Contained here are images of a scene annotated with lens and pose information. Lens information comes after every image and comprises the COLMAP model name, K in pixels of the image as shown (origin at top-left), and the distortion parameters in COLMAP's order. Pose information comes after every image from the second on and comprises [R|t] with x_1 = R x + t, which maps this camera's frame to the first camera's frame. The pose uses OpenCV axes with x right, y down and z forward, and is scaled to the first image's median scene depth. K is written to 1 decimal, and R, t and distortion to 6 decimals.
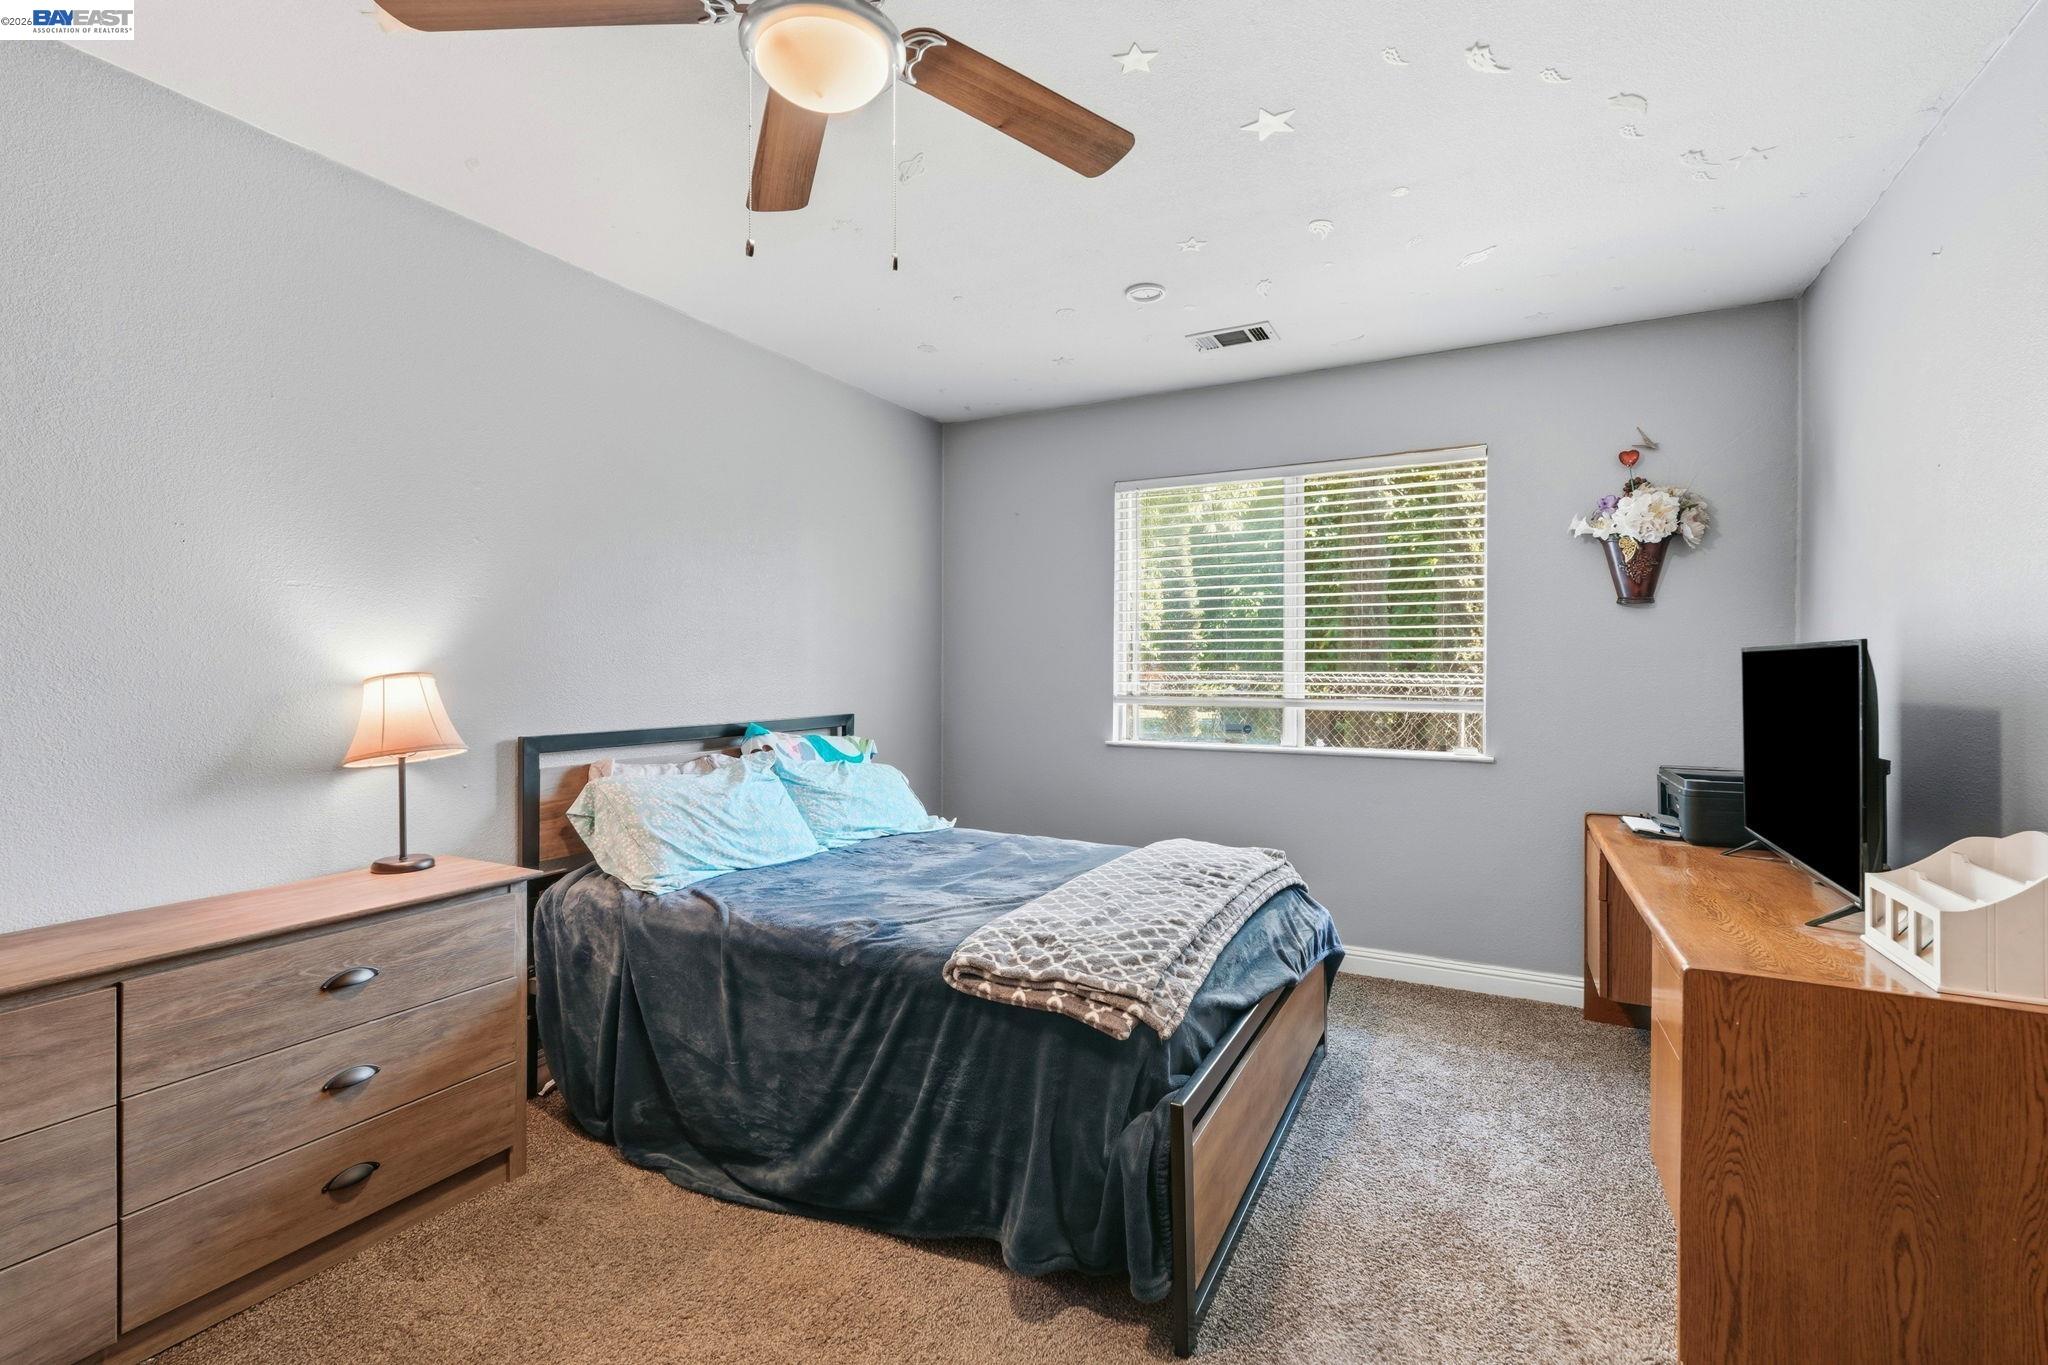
lens RADIAL K [[902.5, 0, 1021.4], [0, 902.5, 667.2], [0, 0, 1]] dist [0.008321, -0.000336]
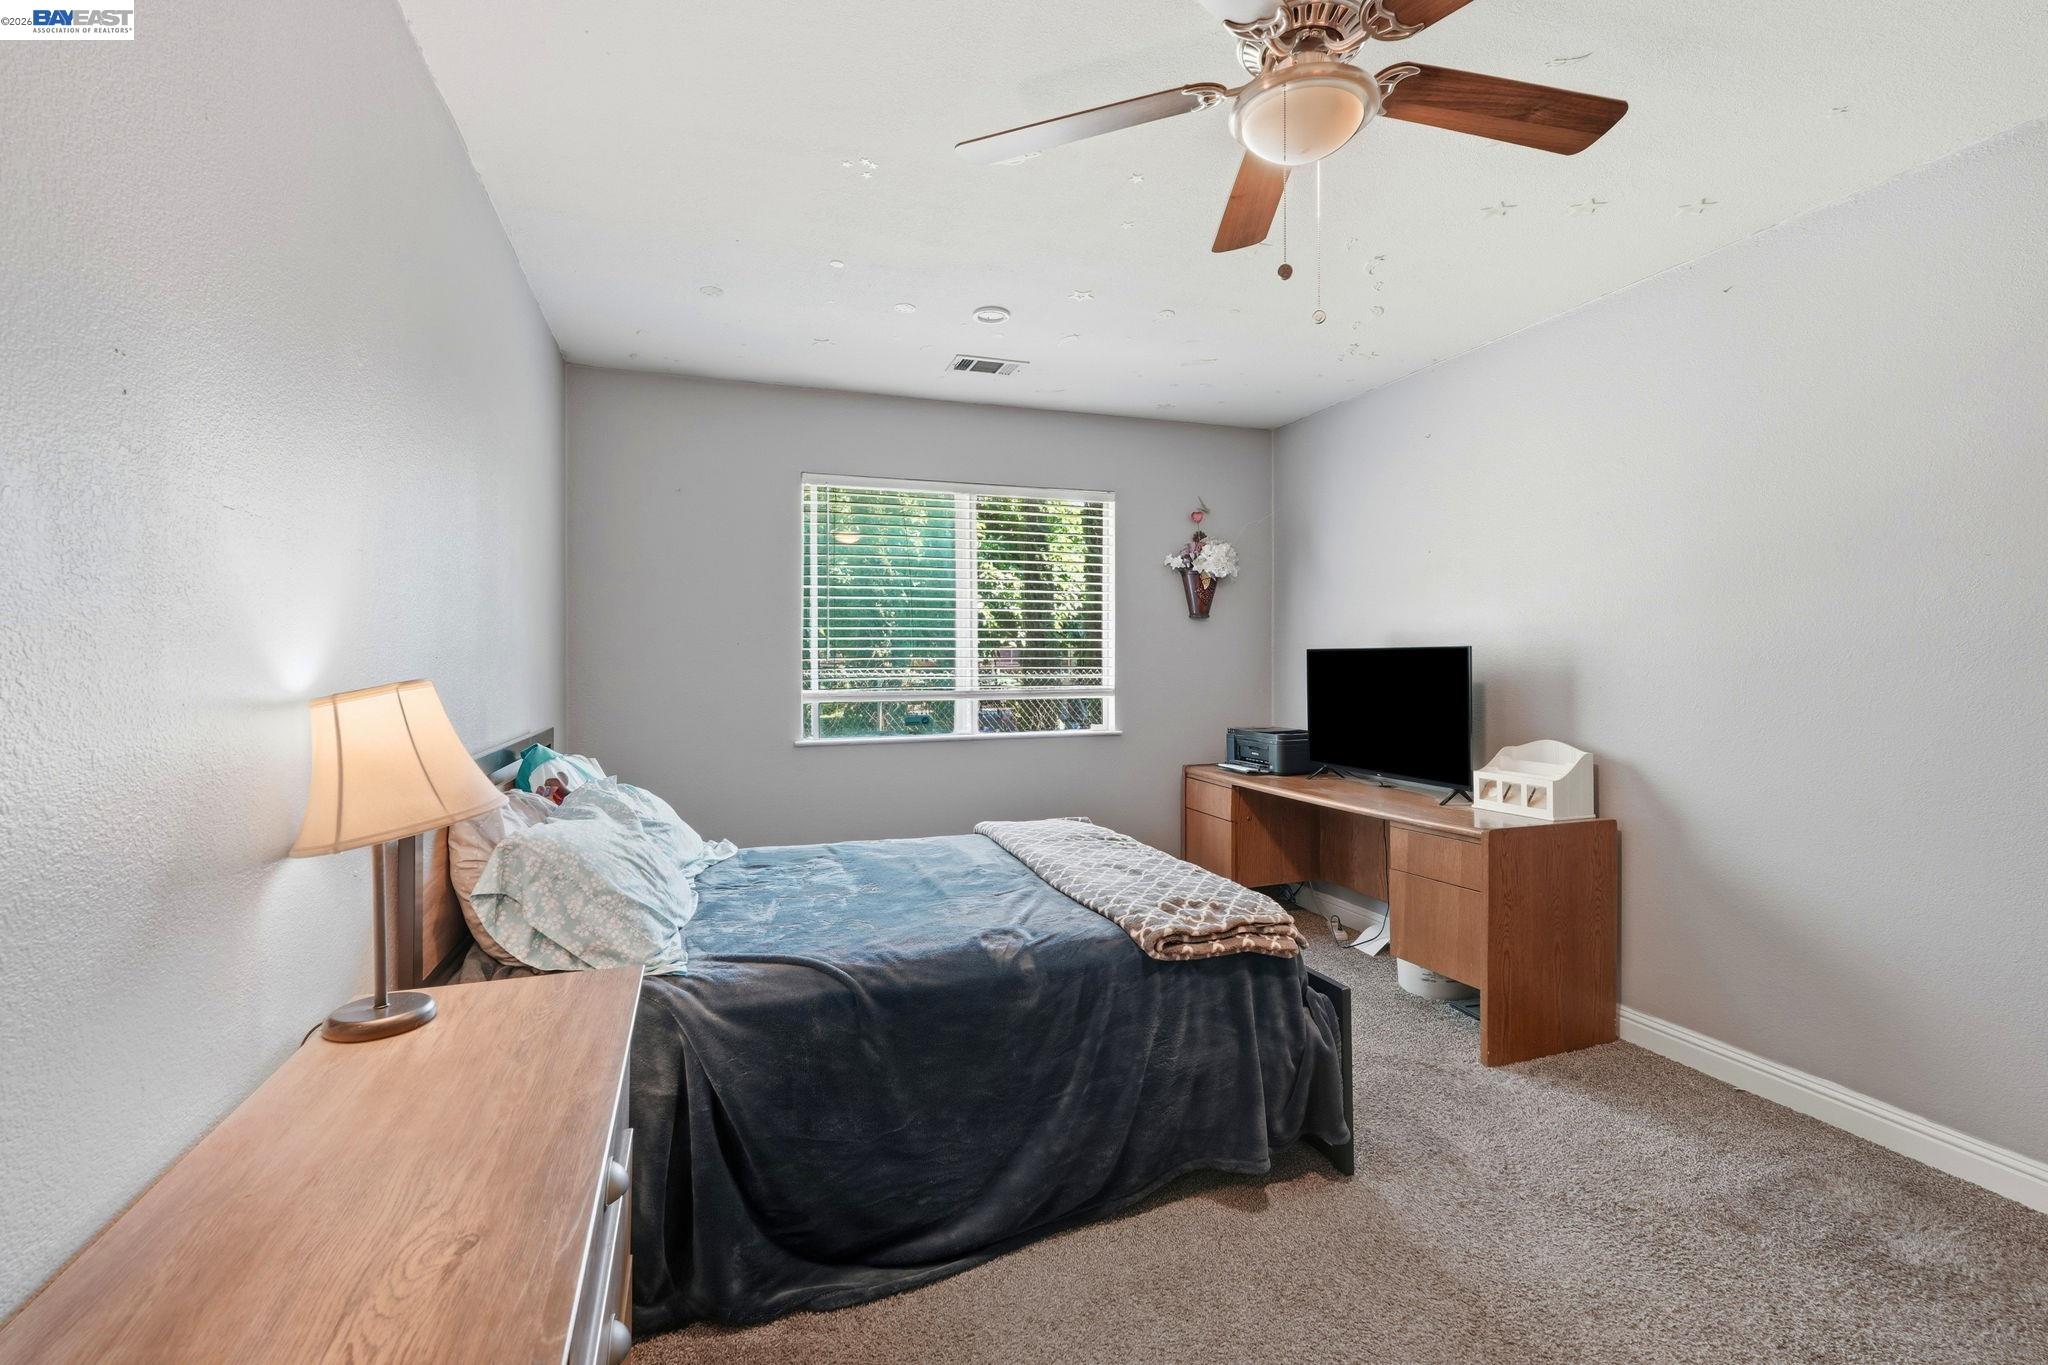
lens RADIAL K [[902.5, 0, 1021.4], [0, 902.5, 667.2], [0, 0, 1]] dist [0.008321, -0.000336]
pose [[0.683575, -0.008803, 0.729827, -0.607910], [0.006997, 0.999960, 0.005508, -0.001585], [-0.729847, 0.001341, 0.683609, 0.235374]]
